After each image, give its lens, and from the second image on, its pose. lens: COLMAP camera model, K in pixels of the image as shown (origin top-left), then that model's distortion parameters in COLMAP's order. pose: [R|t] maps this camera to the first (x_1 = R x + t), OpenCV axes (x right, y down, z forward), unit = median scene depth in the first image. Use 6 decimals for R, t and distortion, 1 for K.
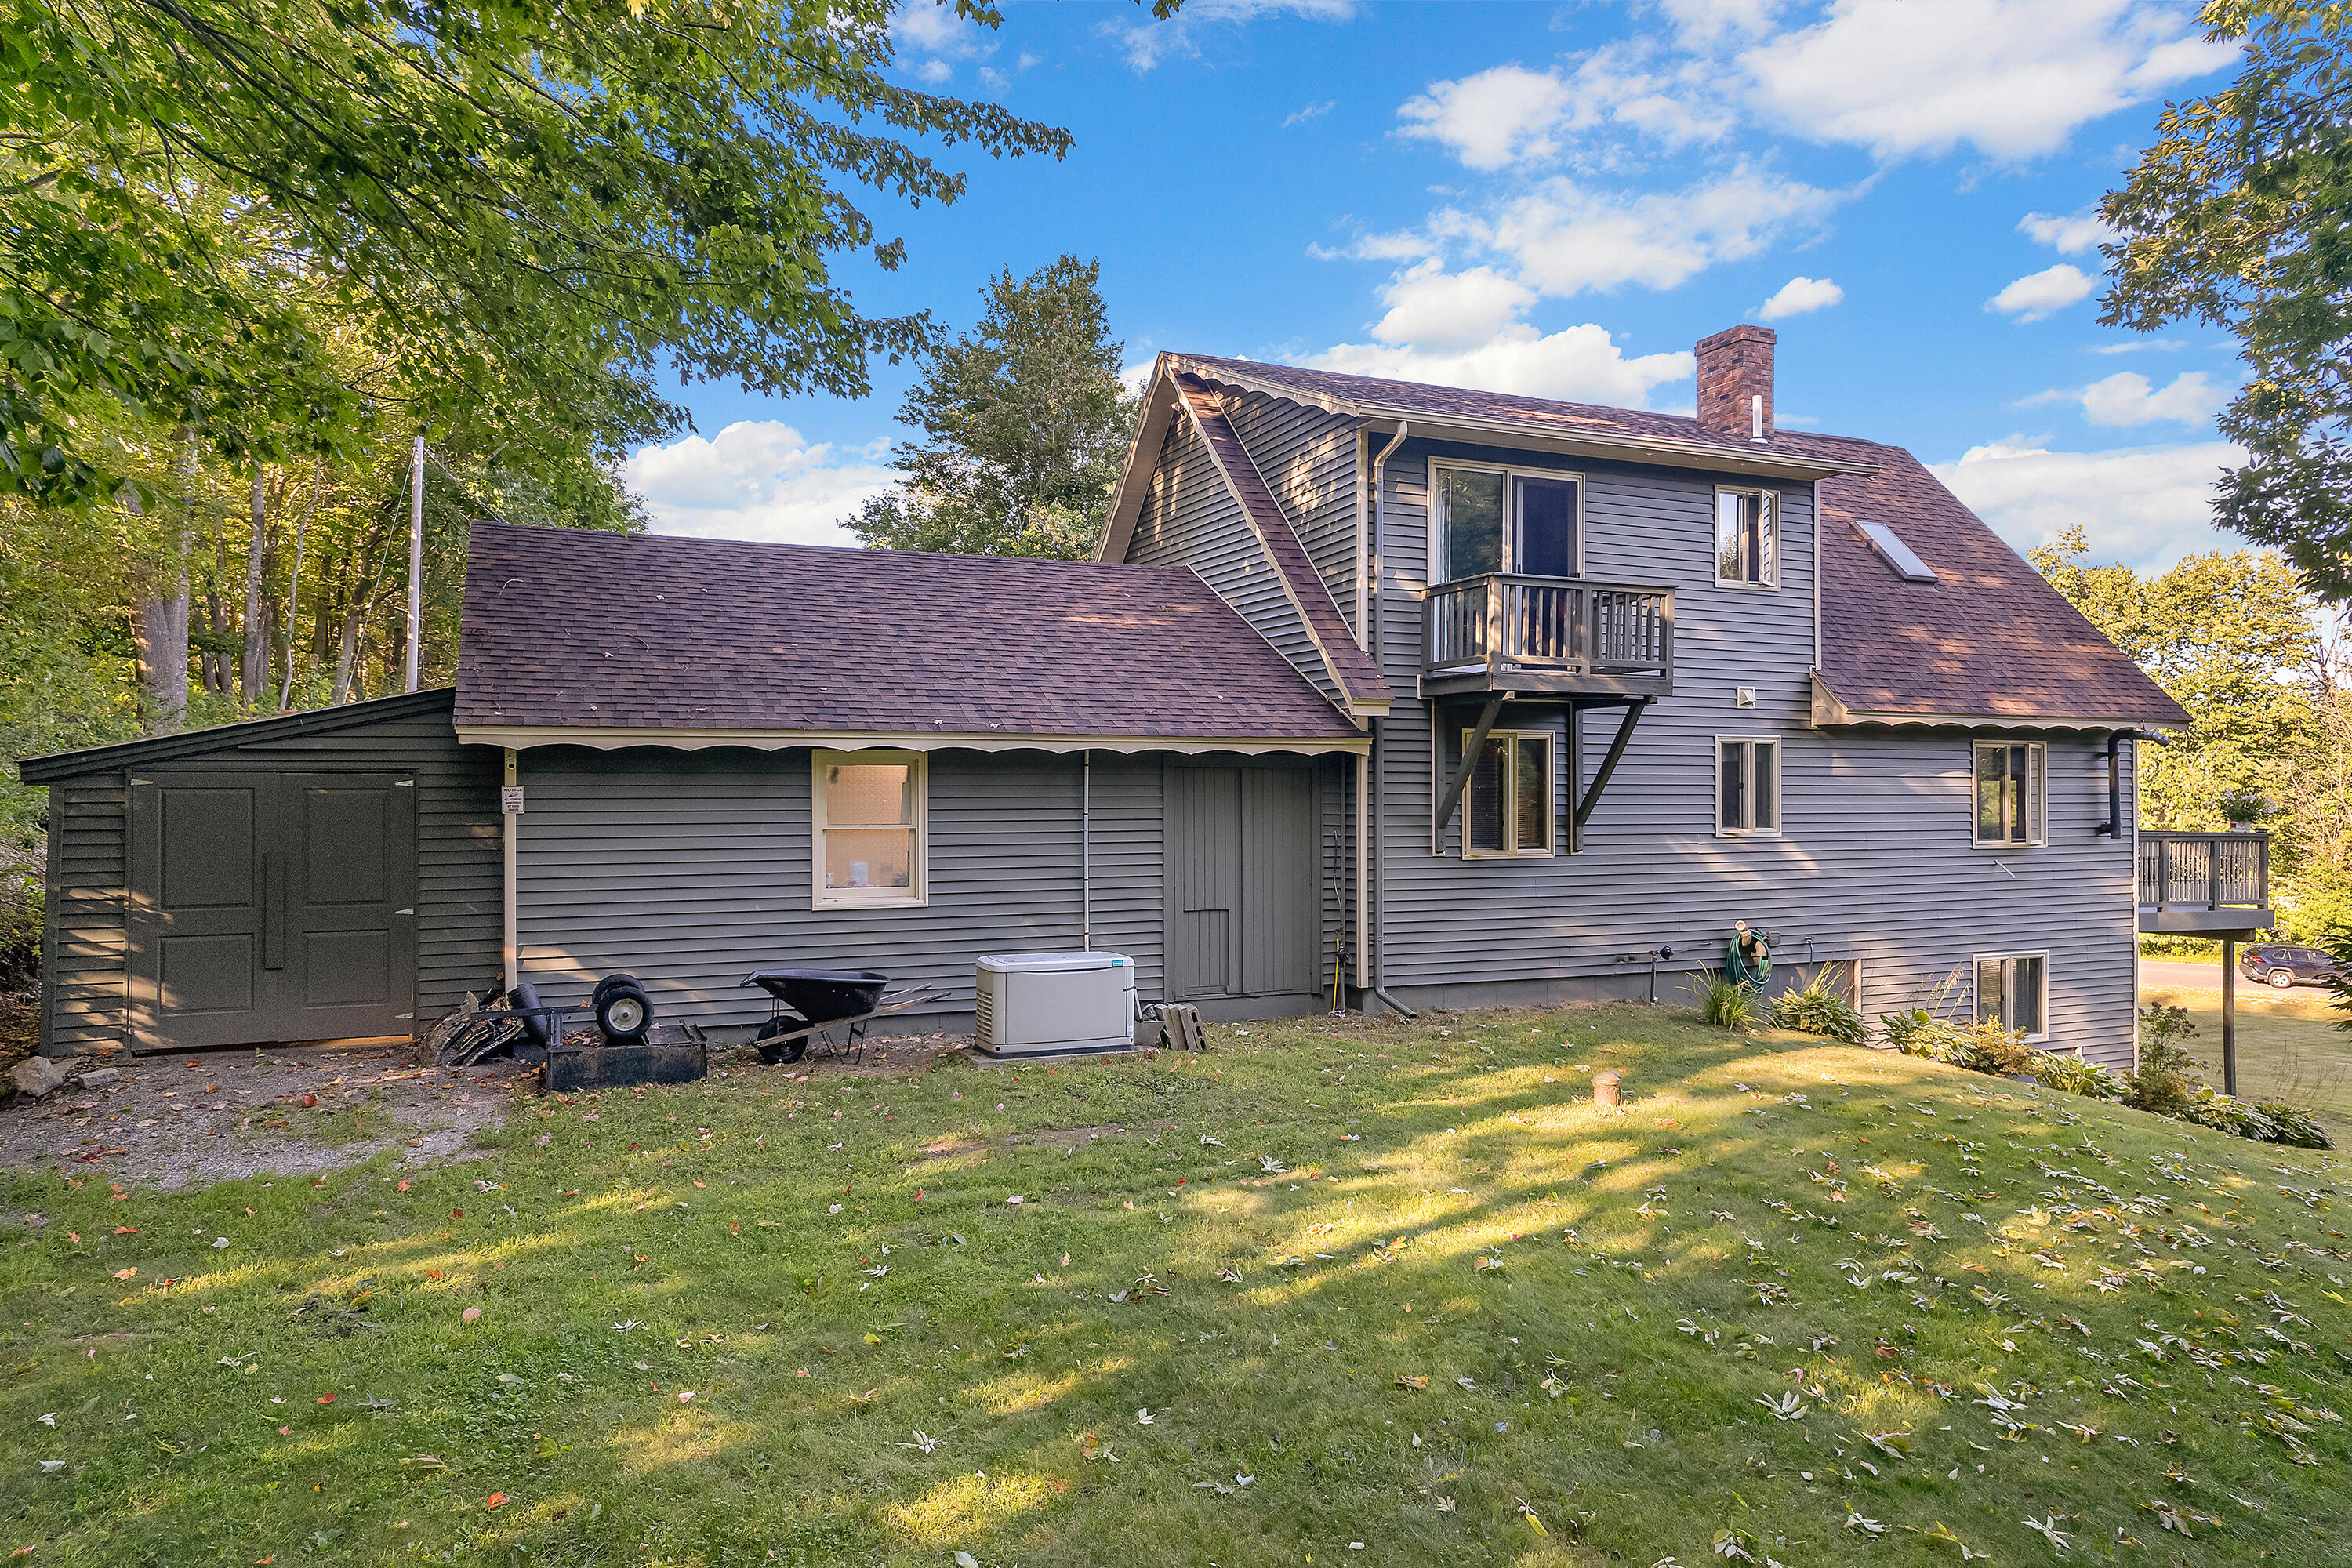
lens RADIAL K [[1509.2, 0, 1169.5], [0, 1509.2, 789.1], [0, 0, 1]] dist [-0.019650, 0.037621]
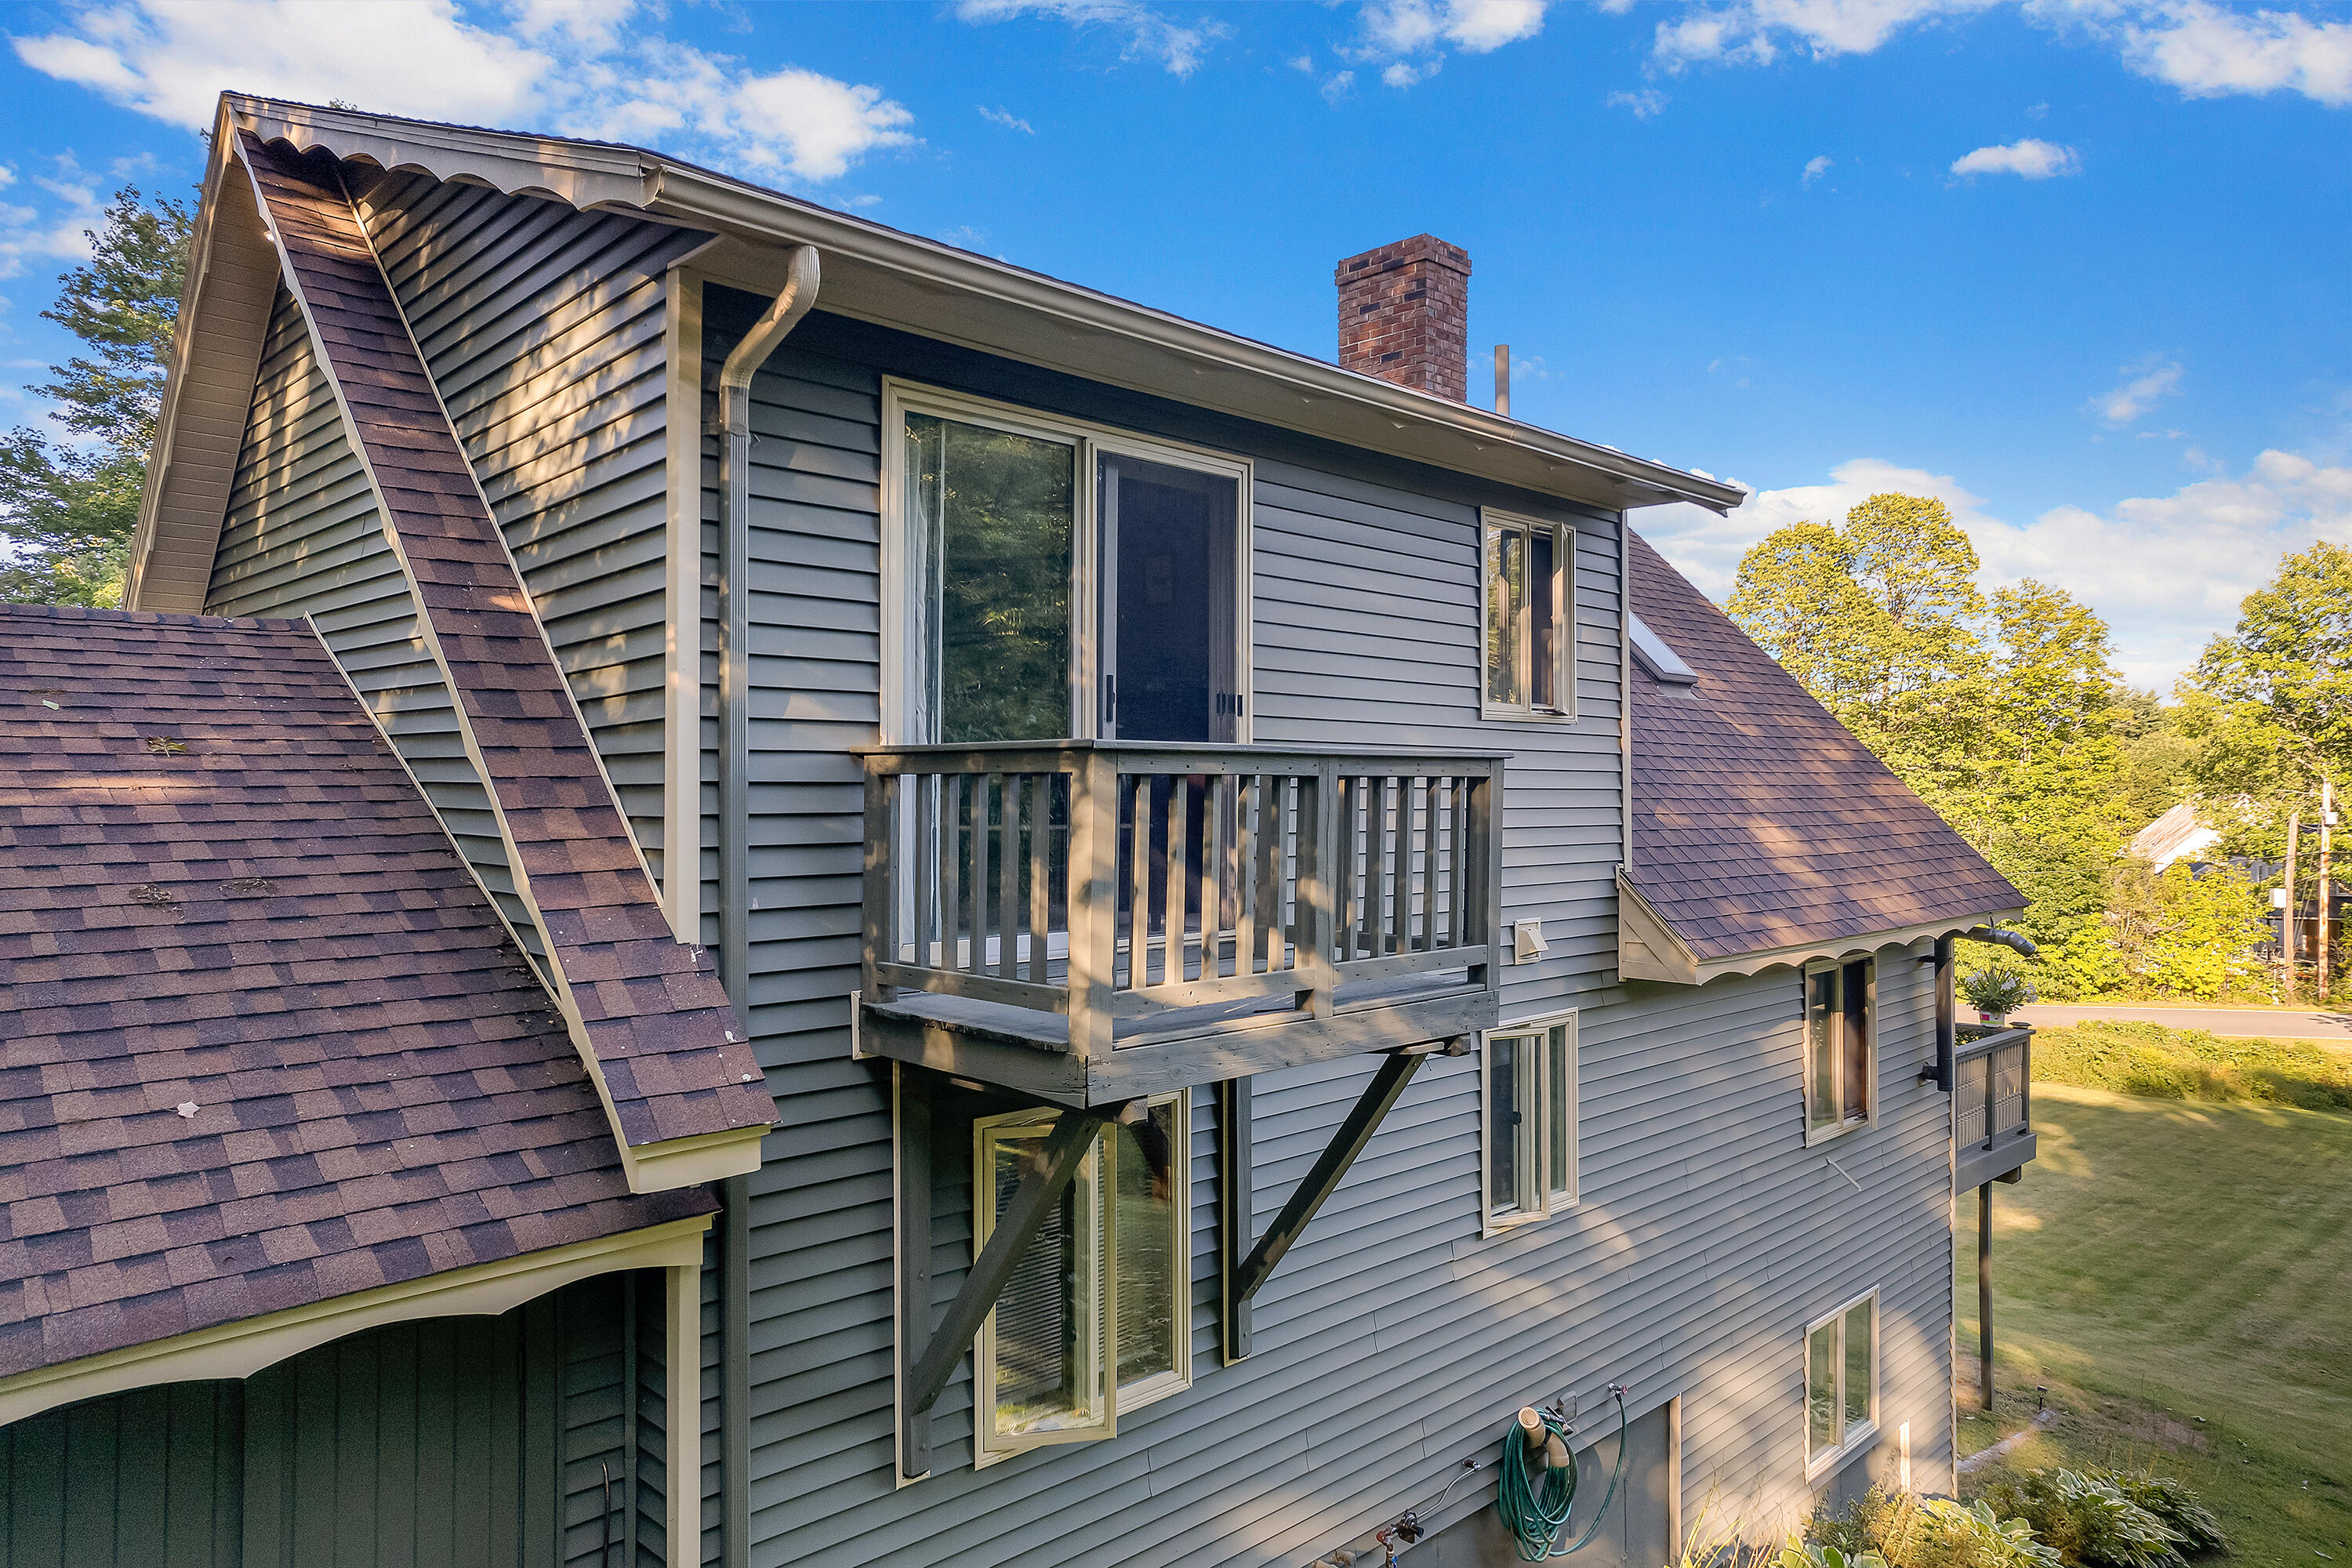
lens RADIAL K [[1509.2, 0, 1181.0], [0, 1509.2, 791.4], [0, 0, 1]] dist [-0.019650, 0.037621]
pose [[0.933602, -0.002606, 0.358303, 0.106167], [0.002854, 0.999996, -0.000164, -0.118018], [-0.358301, 0.001176, 0.933605, 0.620867]]
